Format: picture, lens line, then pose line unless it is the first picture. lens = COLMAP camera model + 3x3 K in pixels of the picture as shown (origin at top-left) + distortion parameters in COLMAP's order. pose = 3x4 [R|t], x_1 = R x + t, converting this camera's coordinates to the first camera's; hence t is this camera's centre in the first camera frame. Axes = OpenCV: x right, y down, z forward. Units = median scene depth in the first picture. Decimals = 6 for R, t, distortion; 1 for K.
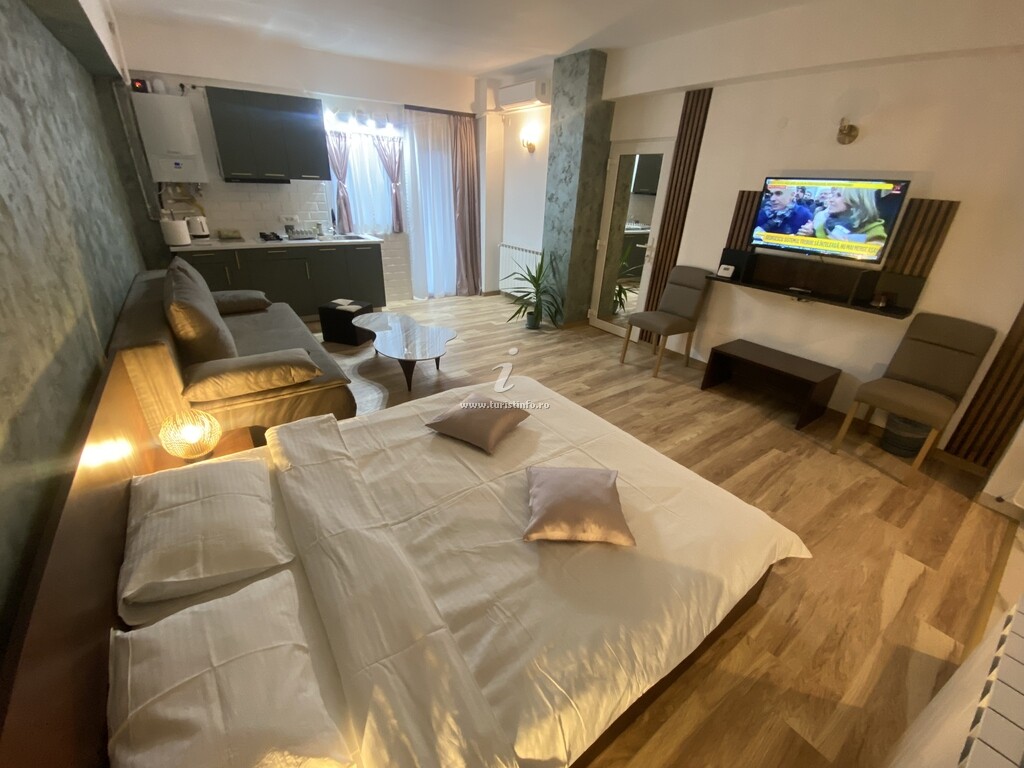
lens RADIAL K [[415.2, 0, 508.2], [0, 415.2, 384.2], [0, 0, 1]] dist [0.022272, -0.021564]
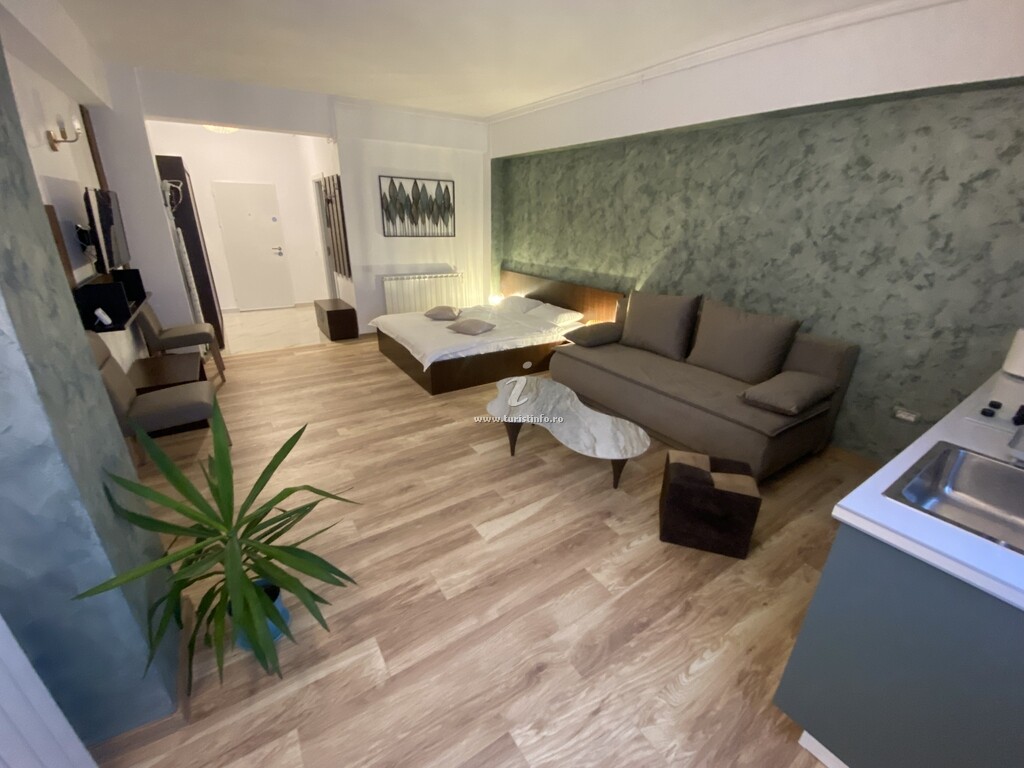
lens RADIAL K [[423.5, 0, 504.6], [0, 423.5, 392.6], [0, 0, 1]] dist [0.001227, -0.013324]
pose [[-0.997470, -0.069133, 0.016574, -0.243598], [-0.033716, 0.665270, 0.745841, -1.058132], [-0.062589, 0.743395, -0.665918, 2.180155]]
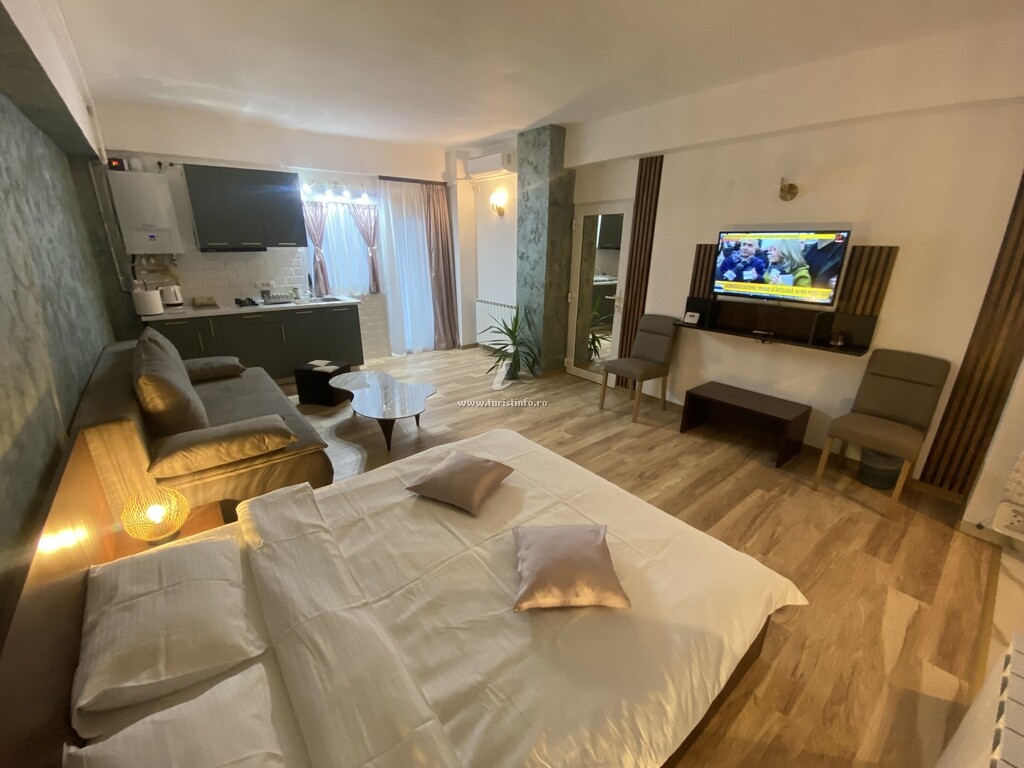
lens RADIAL K [[415.2, 0, 508.2], [0, 415.2, 384.2], [0, 0, 1]] dist [0.022272, -0.021564]
pose [[0.997576, -0.049152, 0.049253, 0.000960], [0.054535, 0.991903, -0.114695, -0.014289], [-0.043217, 0.117103, 0.992179, -0.000953]]
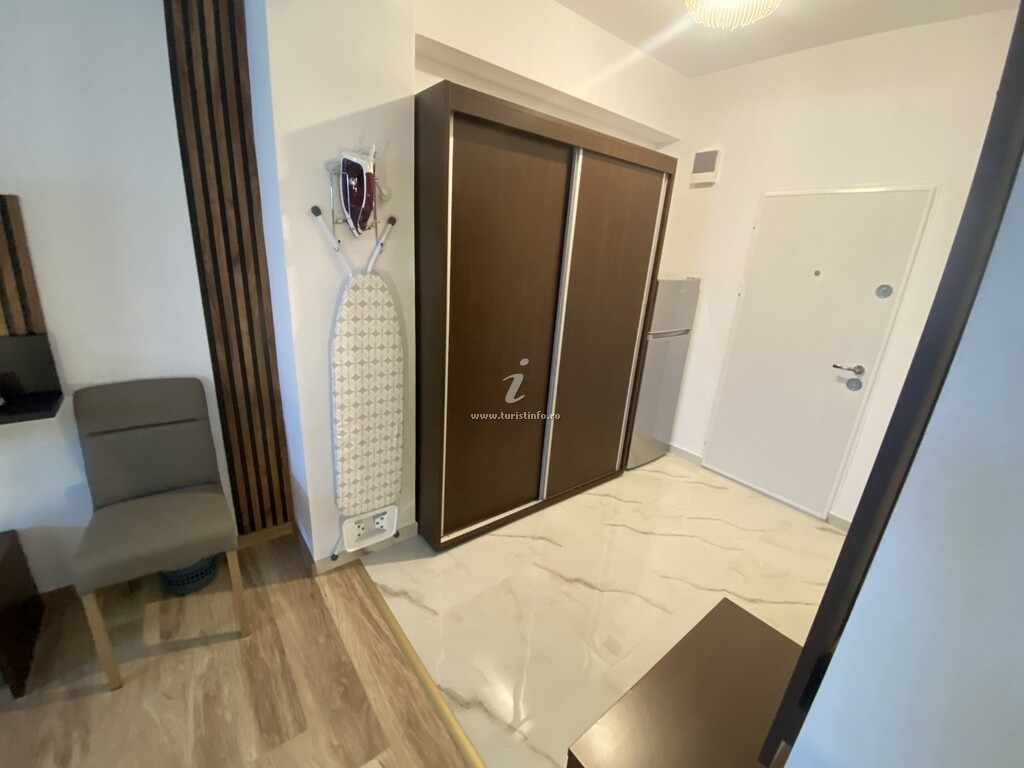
lens RADIAL K [[415.2, 0, 508.2], [0, 415.2, 384.2], [0, 0, 1]] dist [0.022272, -0.021564]
pose [[-0.042144, -0.353338, 0.934546, 0.465143], [0.369232, 0.863650, 0.343185, -0.166368], [-0.928381, 0.359528, 0.094066, 0.417578]]
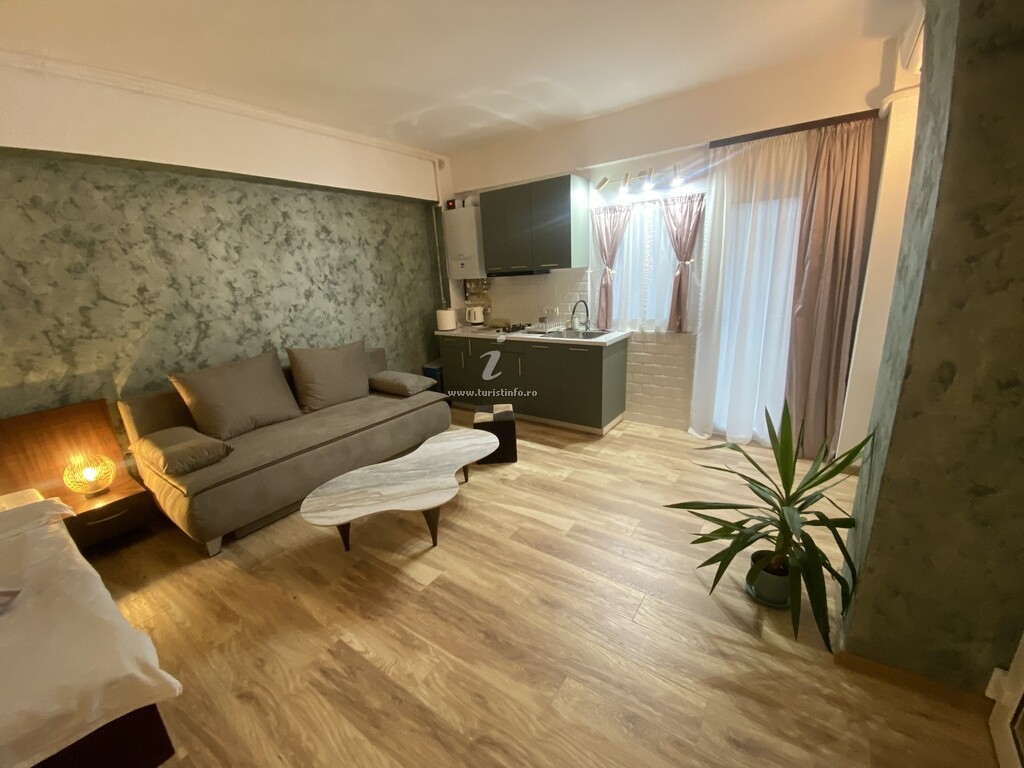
lens RADIAL K [[415.2, 0, 508.2], [0, 415.2, 384.2], [0, 0, 1]] dist [0.022272, -0.021564]
pose [[0.319939, 0.191954, -0.927789, 0.598576], [-0.355462, 0.932046, 0.070257, -0.522543], [0.878229, 0.307316, 0.366430, 1.204398]]
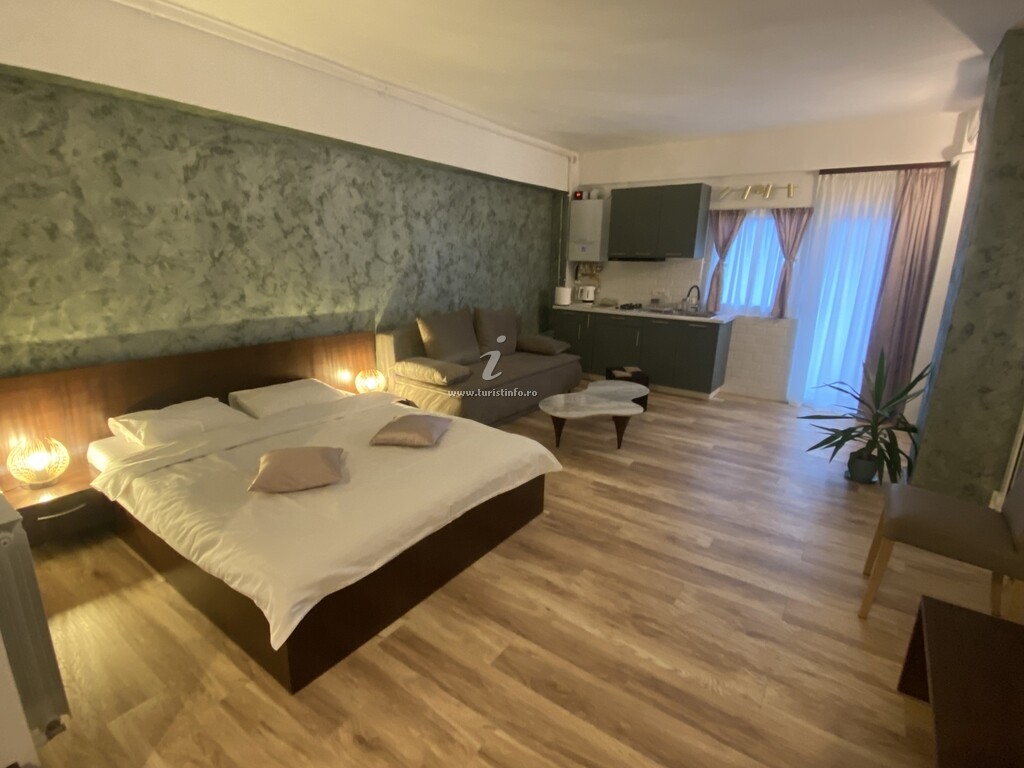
lens RADIAL K [[499.5, 0, 512.0], [0, 499.5, 384.0], [0, 0, 1]] dist [0.054673, -0.042307]
pose [[0.328445, 0.205223, -0.921958, 1.070230], [-0.420797, 0.905681, 0.051692, -0.183406], [0.845608, 0.370980, 0.383824, 0.530052]]
